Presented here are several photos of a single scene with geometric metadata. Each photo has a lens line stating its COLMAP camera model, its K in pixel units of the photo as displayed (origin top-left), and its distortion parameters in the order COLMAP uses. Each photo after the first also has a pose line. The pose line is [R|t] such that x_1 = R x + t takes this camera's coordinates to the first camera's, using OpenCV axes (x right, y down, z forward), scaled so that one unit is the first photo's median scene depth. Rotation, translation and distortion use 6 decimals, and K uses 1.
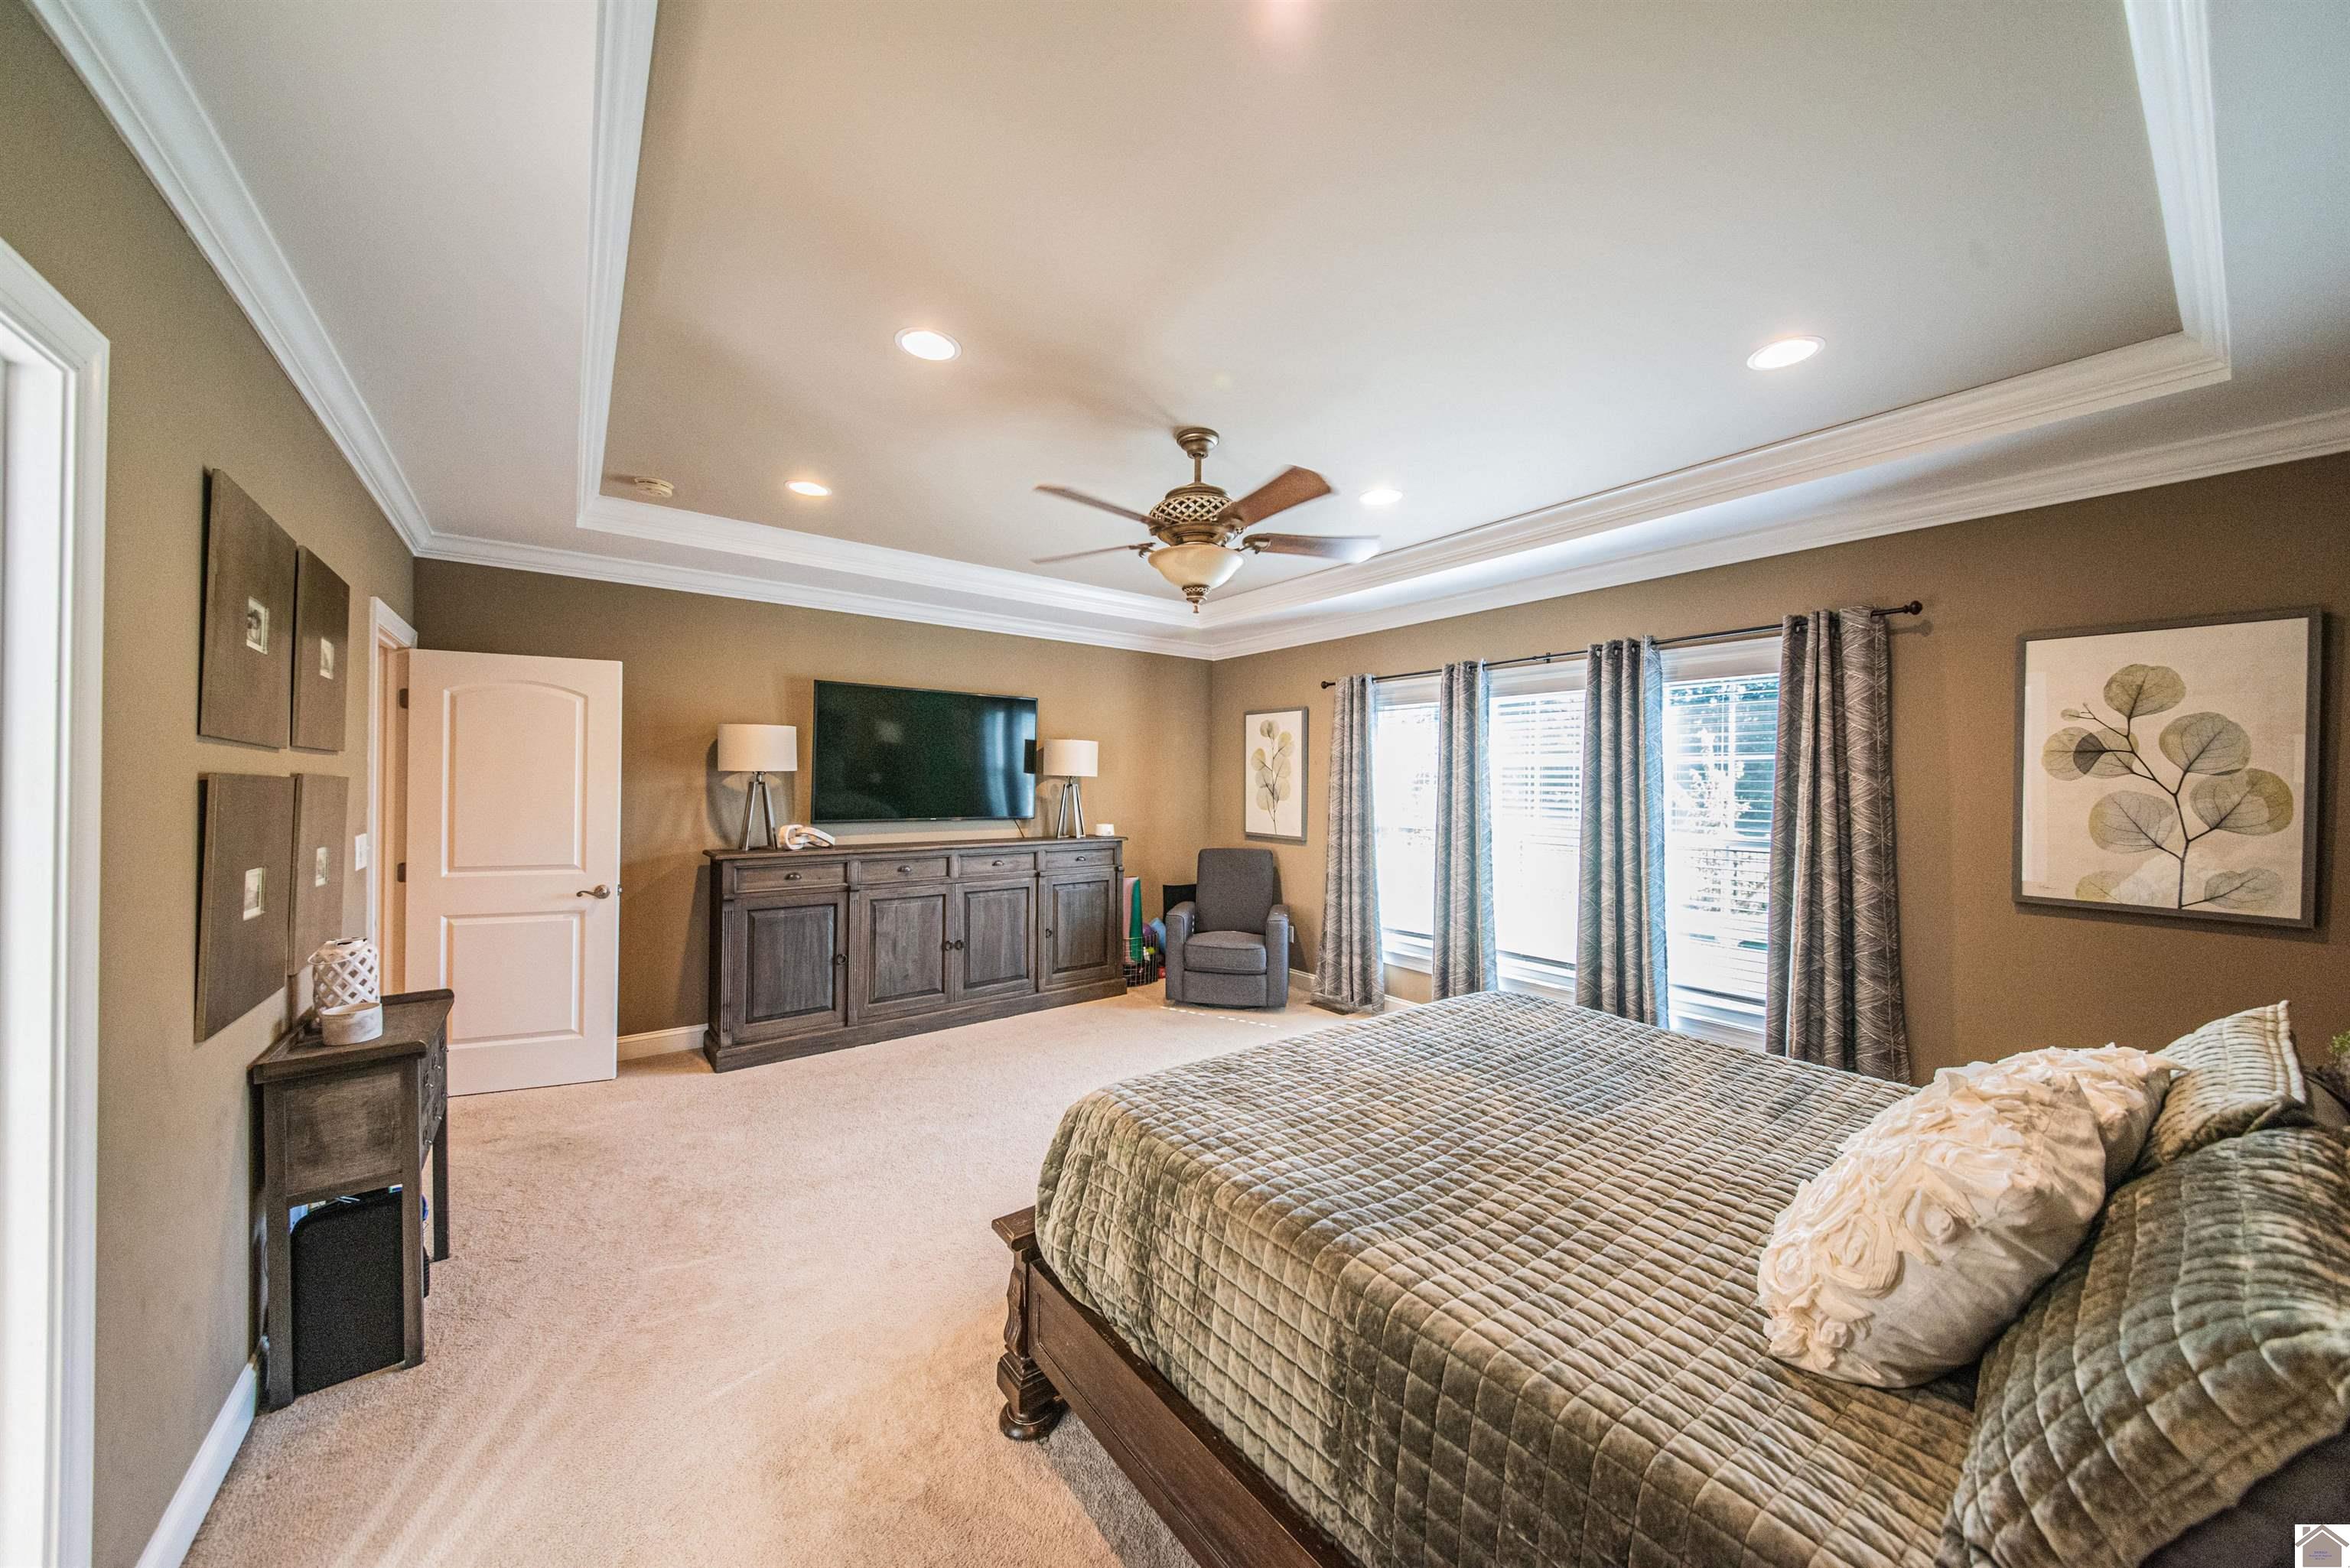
lens RADIAL K [[835.4, 0, 1175.0], [0, 835.4, 784.0], [0, 0, 1]] dist [-0.000596, -0.000127]
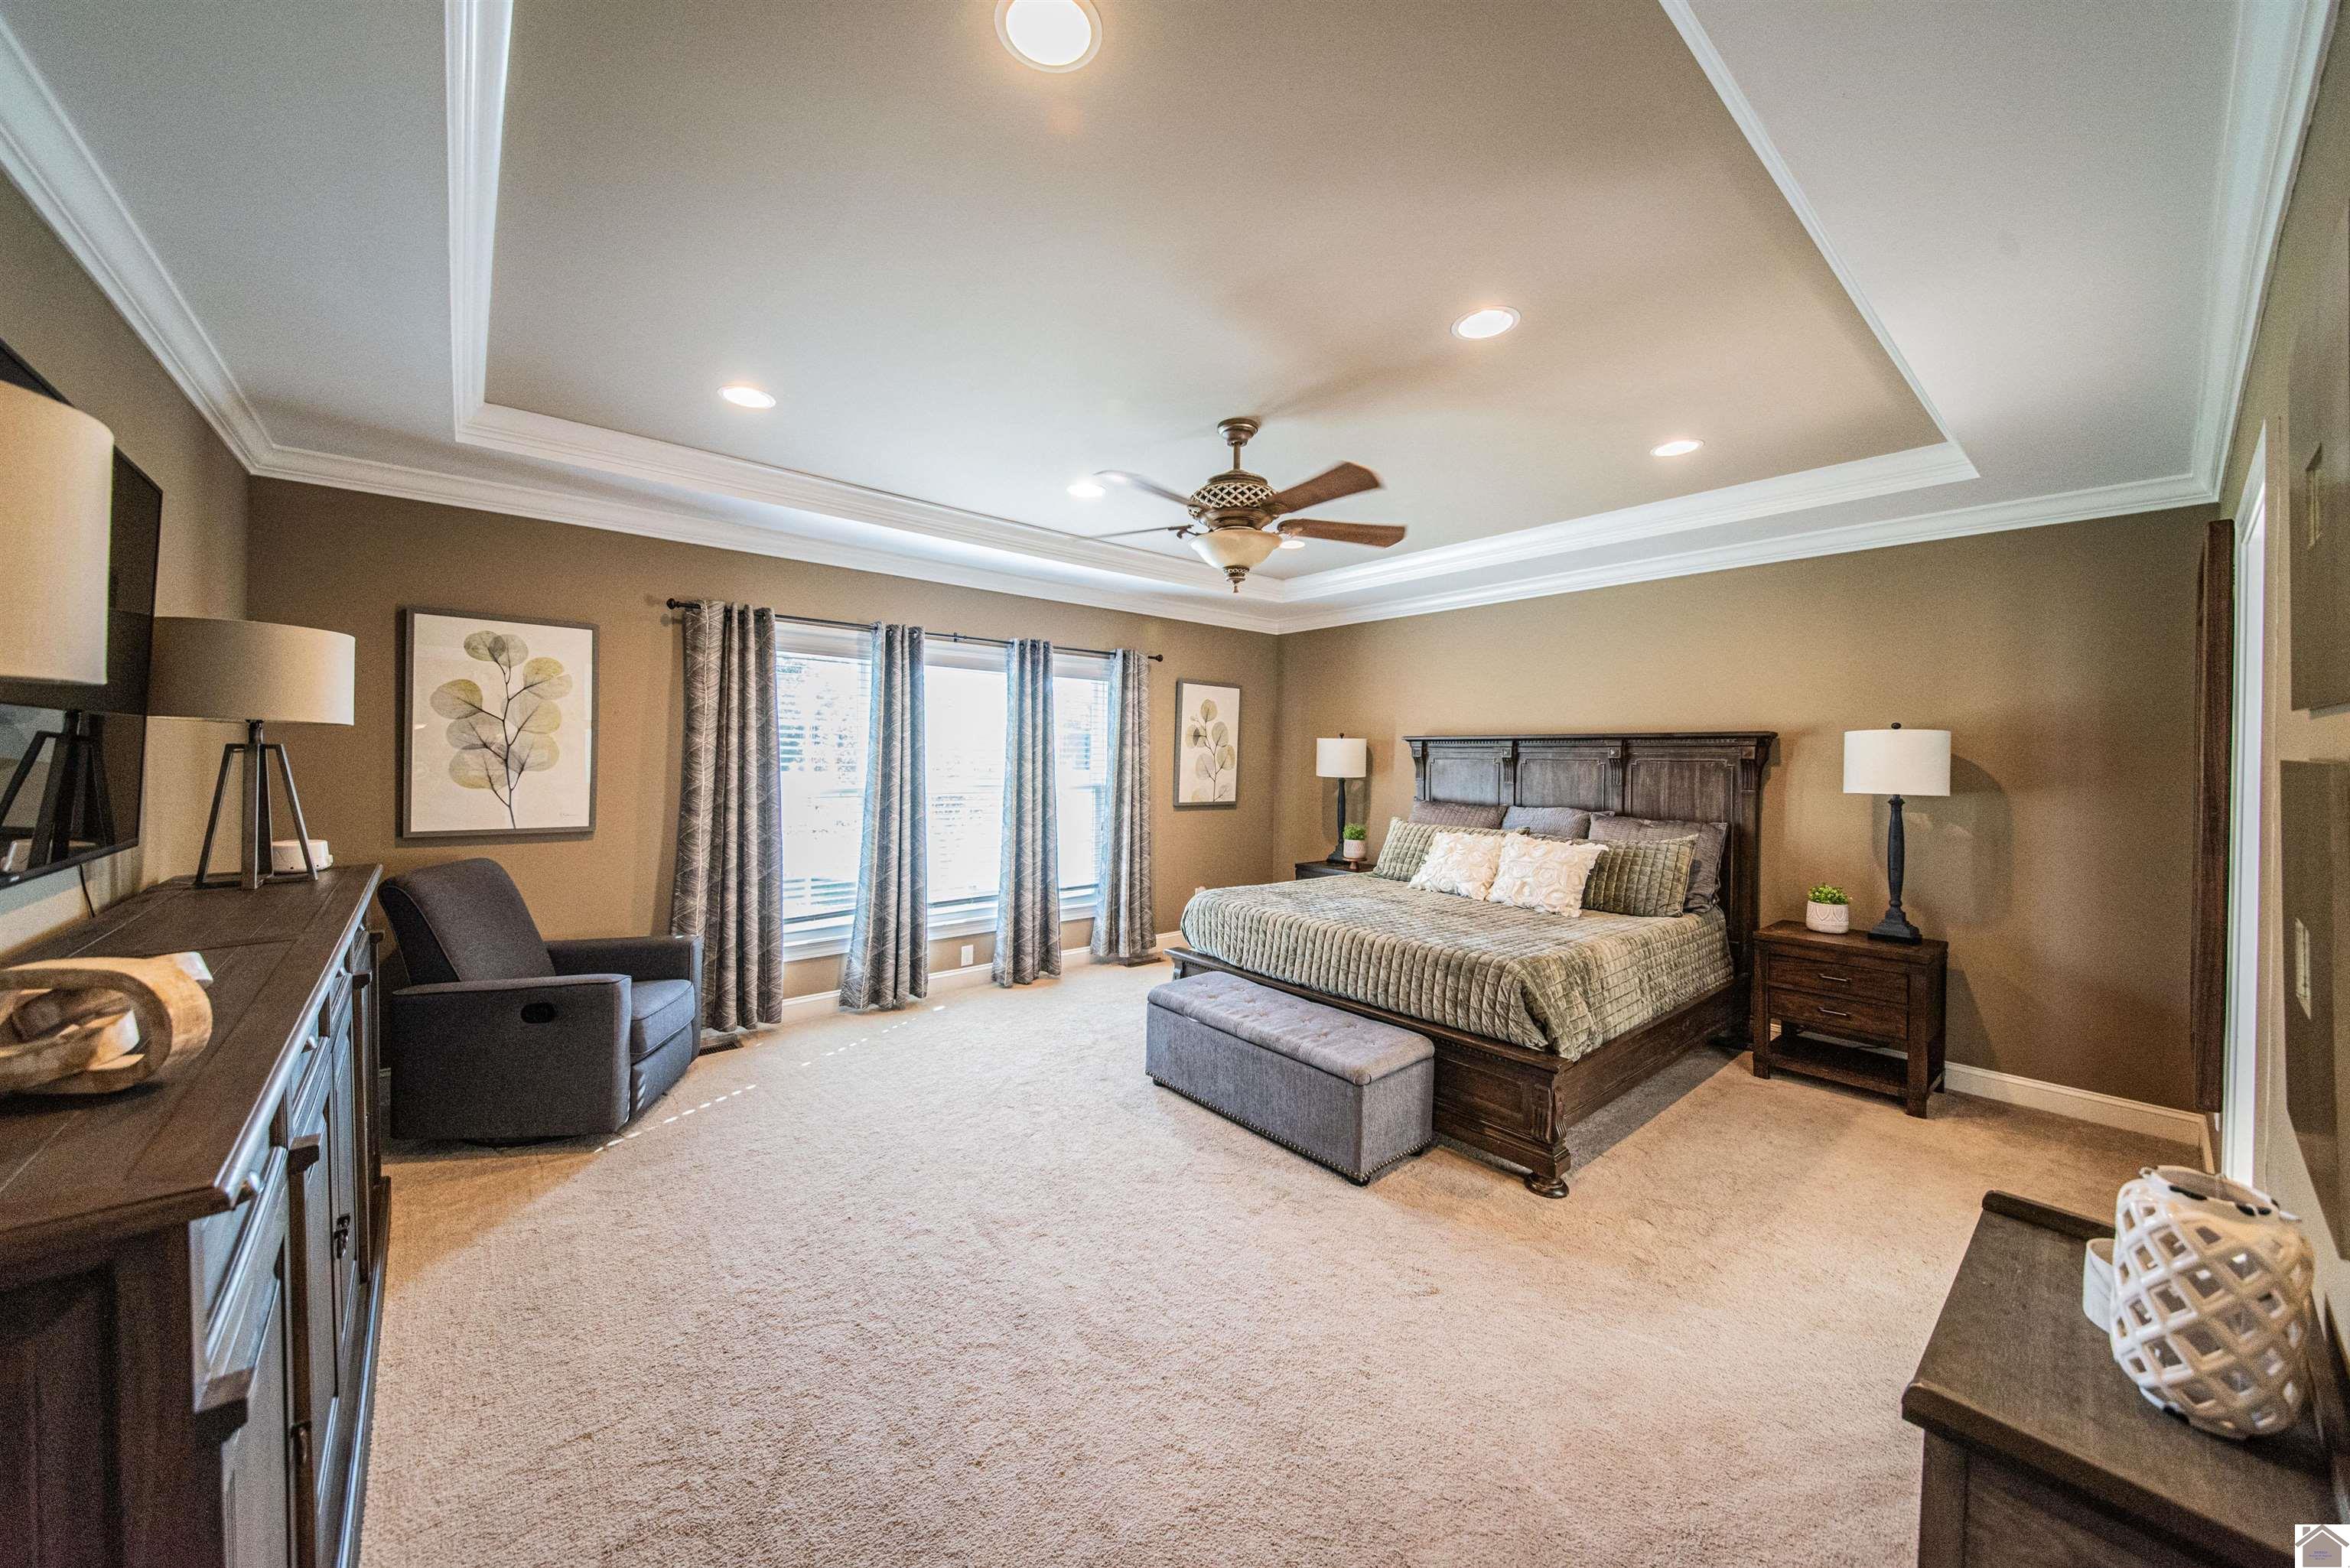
lens RADIAL K [[819.1, 0, 1161.6], [0, 819.1, 776.9], [0, 0, 1]] dist [-0.000467, -0.000209]
pose [[-0.093068, -0.042348, 0.994759, -1.007932], [-0.015933, 0.999030, 0.041040, -0.015085], [-0.995532, -0.012030, -0.093652, 1.186505]]
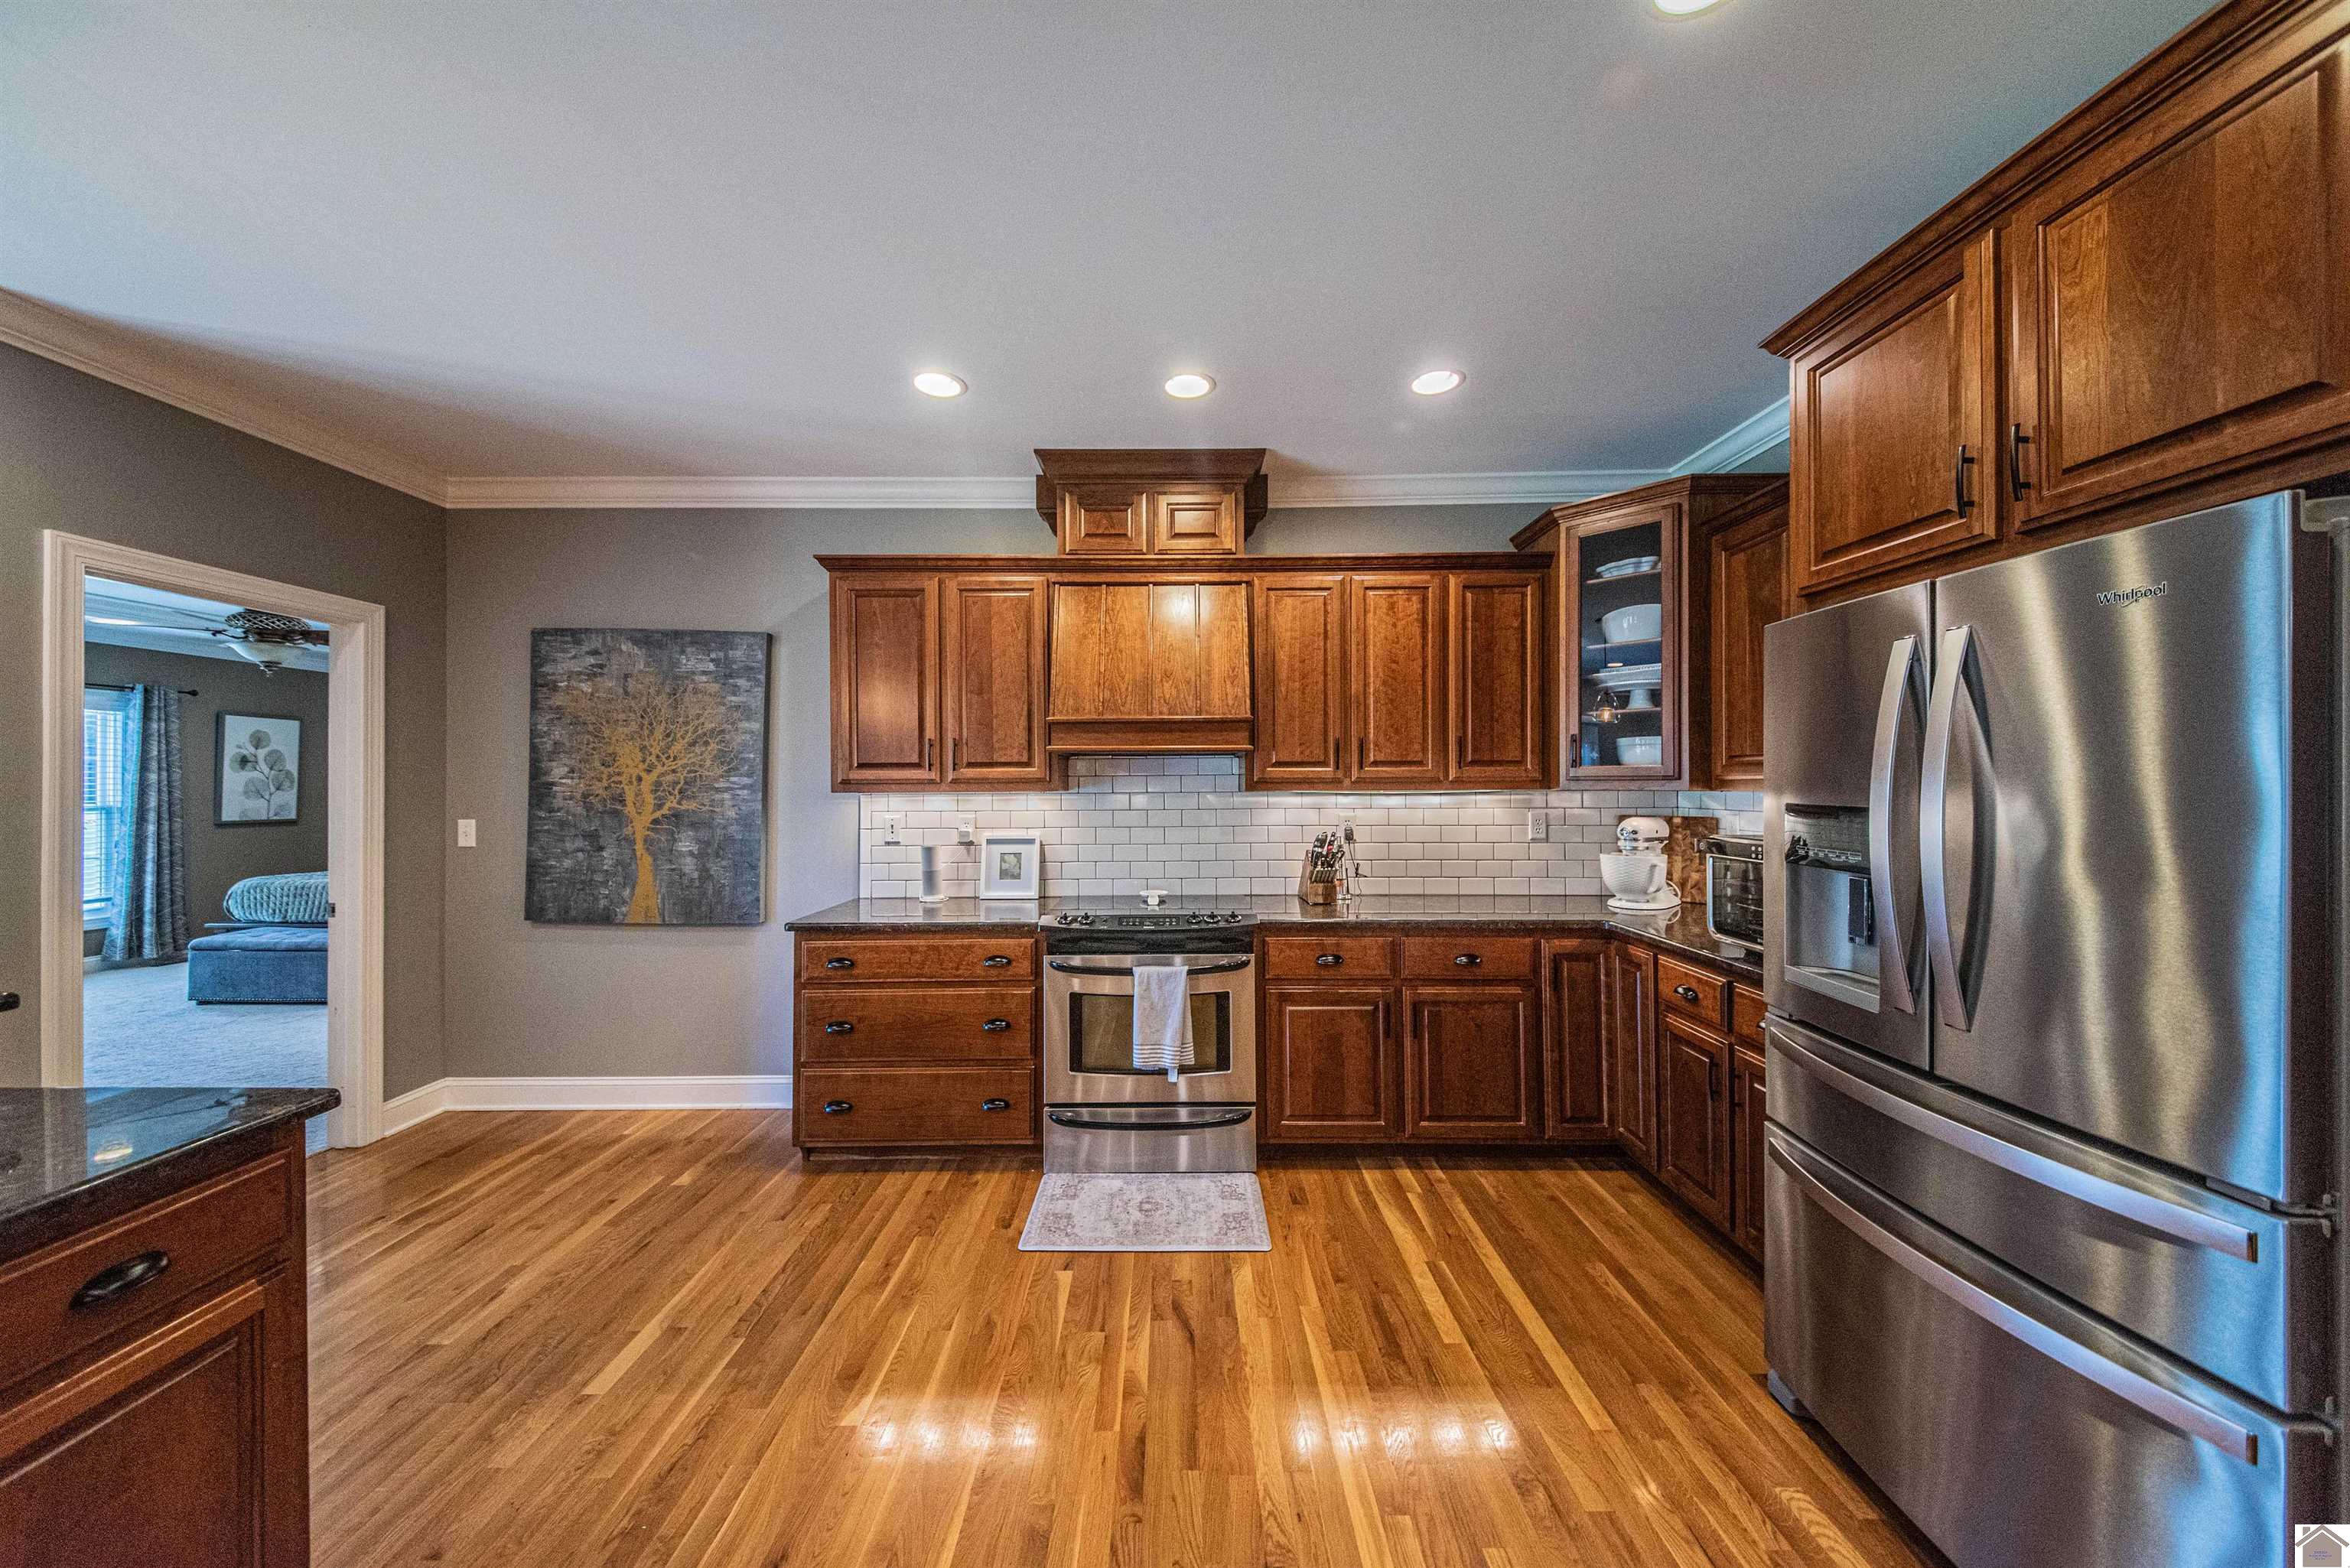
lens RADIAL K [[819.1, 0, 1161.6], [0, 819.1, 776.9], [0, 0, 1]] dist [-0.000467, -0.000209]
pose [[-0.822354, -0.007901, 0.568921, -2.438330], [-0.008694, 0.999961, 0.001321, -0.017362], [-0.568909, -0.003859, -0.822391, 1.338604]]
